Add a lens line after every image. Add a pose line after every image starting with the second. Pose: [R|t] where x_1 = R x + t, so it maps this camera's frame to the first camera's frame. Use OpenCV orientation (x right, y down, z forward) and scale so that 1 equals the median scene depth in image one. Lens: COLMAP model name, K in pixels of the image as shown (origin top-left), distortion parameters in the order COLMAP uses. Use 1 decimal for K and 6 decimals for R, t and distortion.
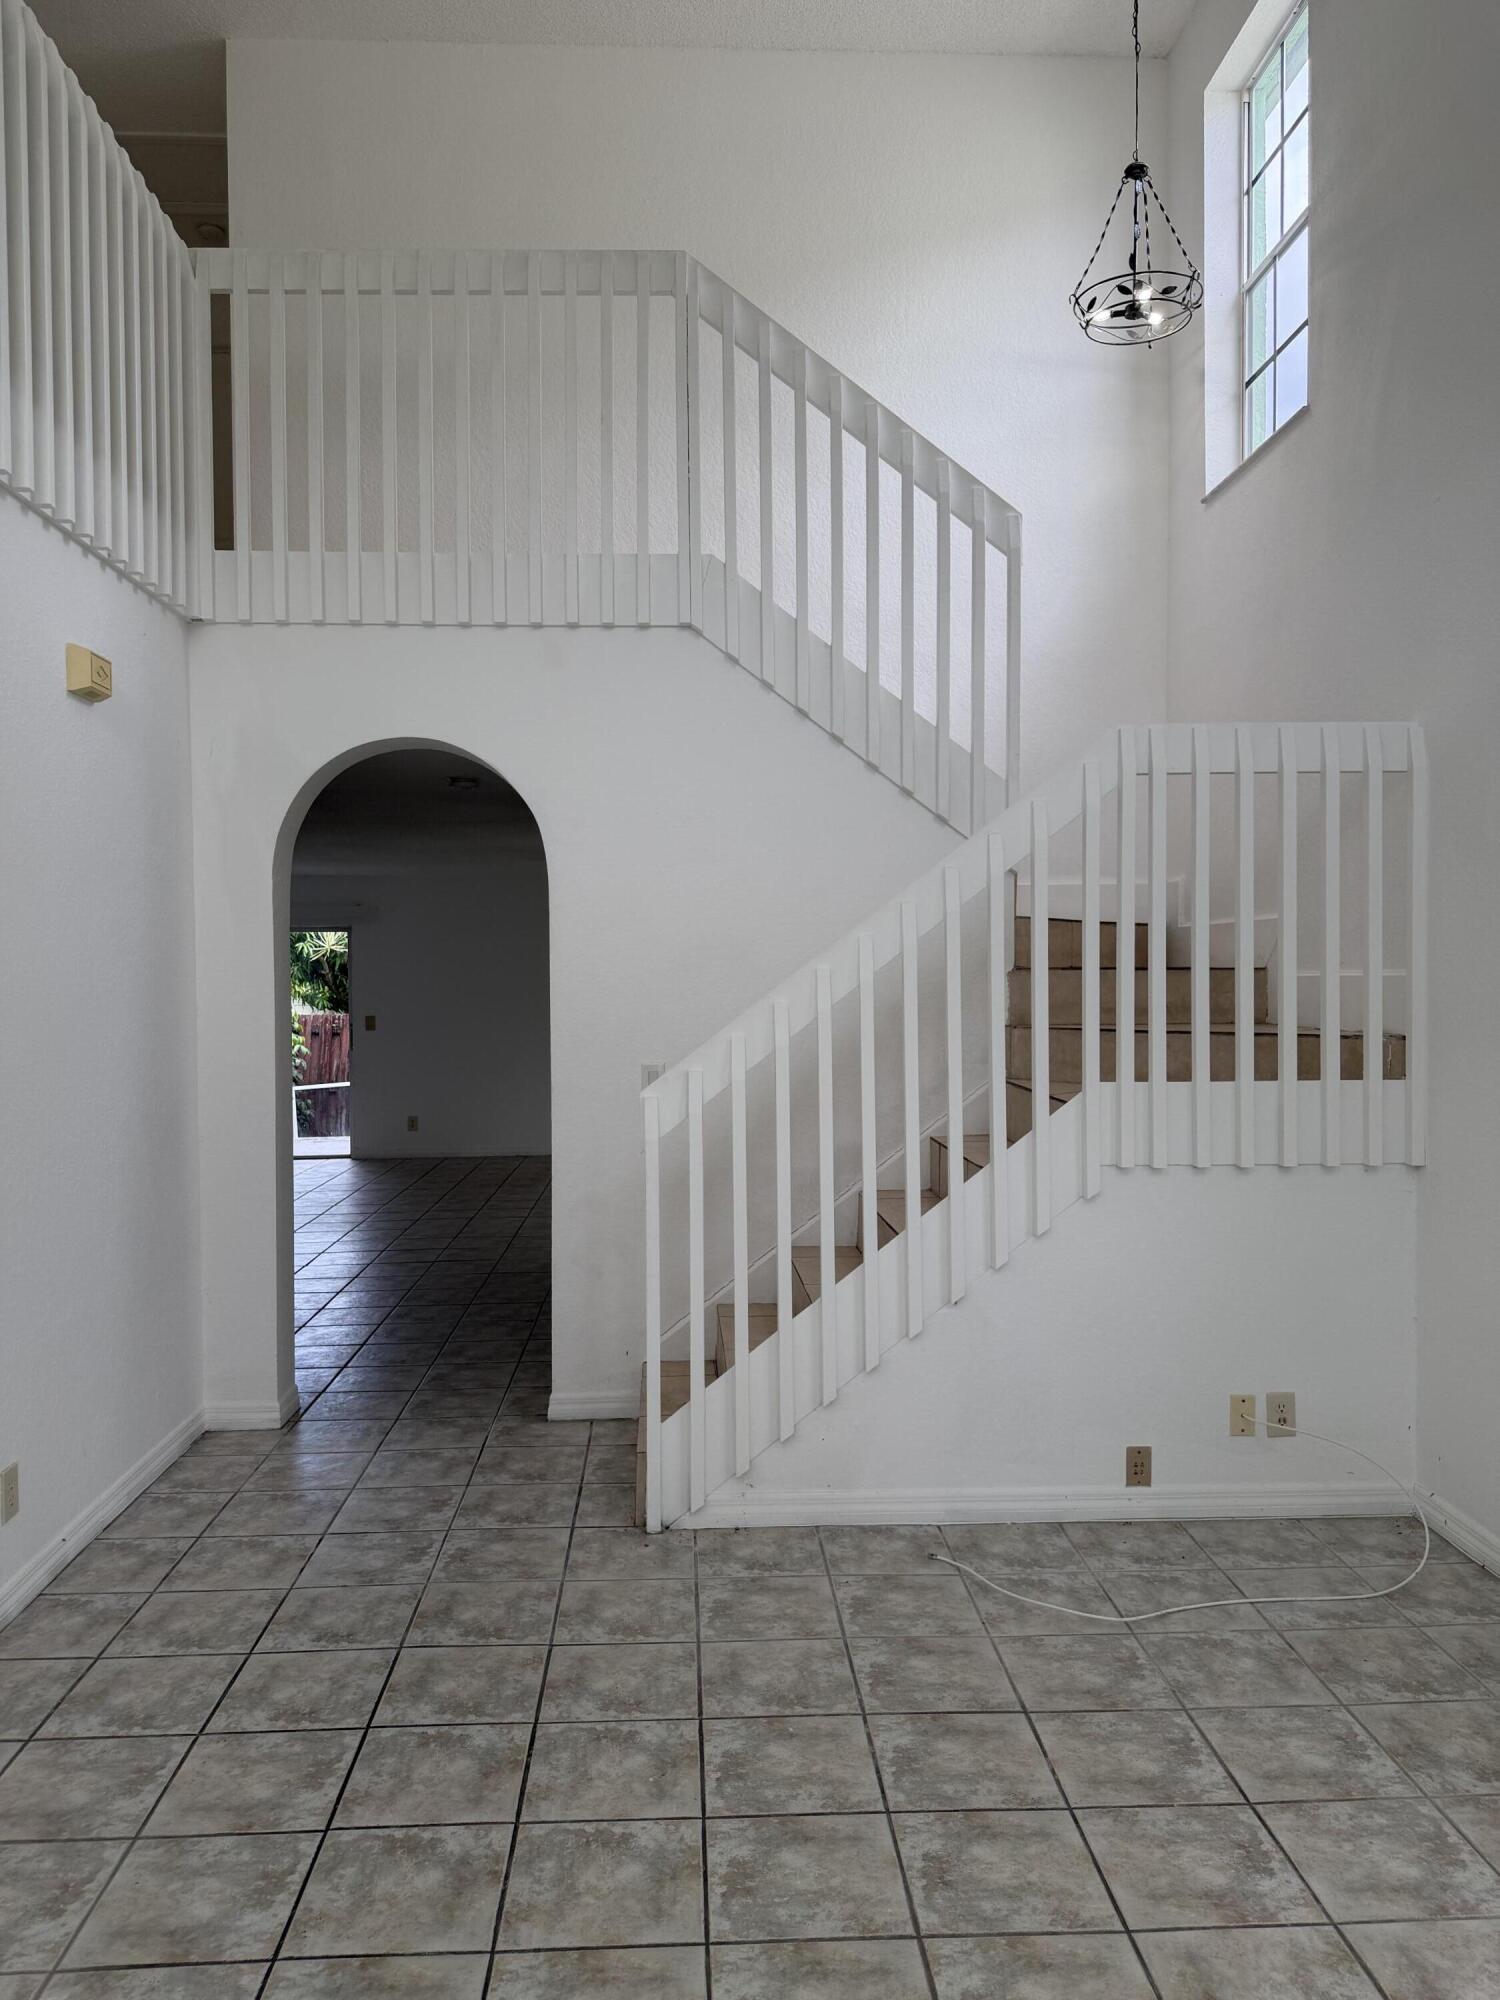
lens RADIAL K [[1418.7, 0, 748.7], [0, 1418.7, 1000.2], [0, 0, 1]] dist [0.013928, -0.014234]
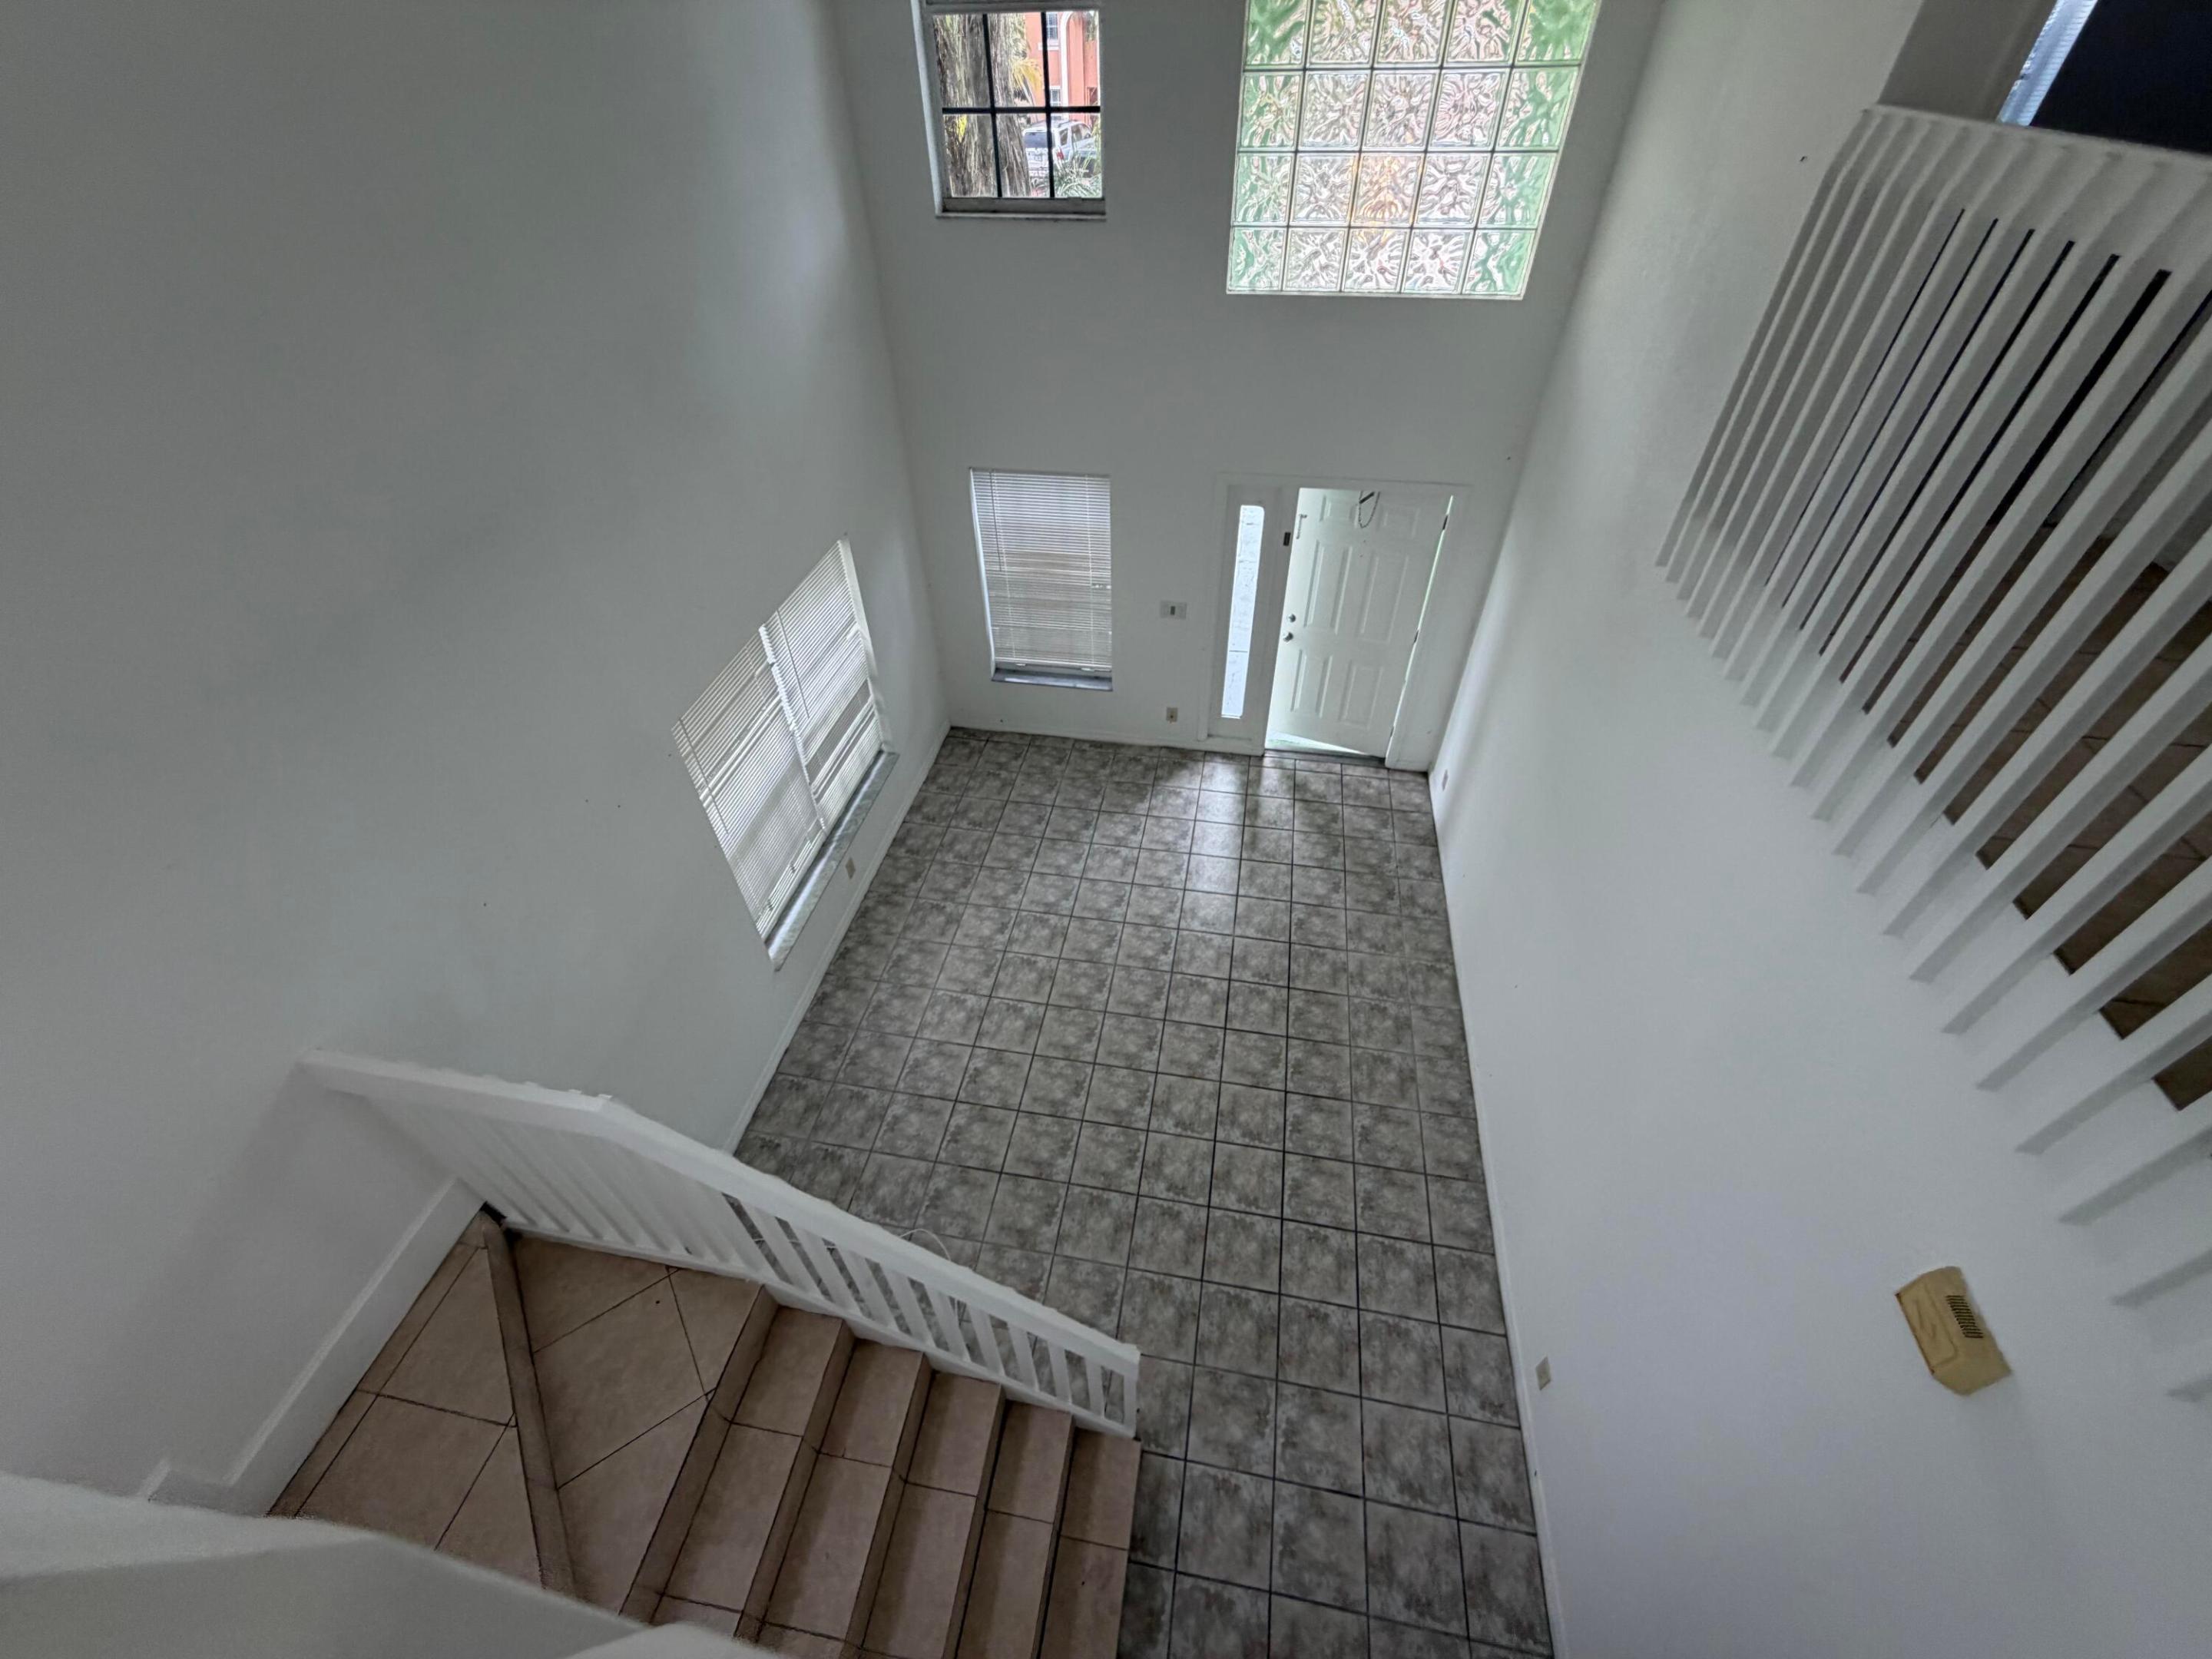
lens RADIAL K [[886.0, 0, 1099.9], [0, 886.0, 830.0], [0, 0, 1]] dist [0.000452, -0.000099]
pose [[-0.973590, -0.135454, 0.183781, -0.141501], [0.030259, 0.721319, 0.691942, -0.832118], [-0.226290, 0.679228, -0.698170, 1.454596]]
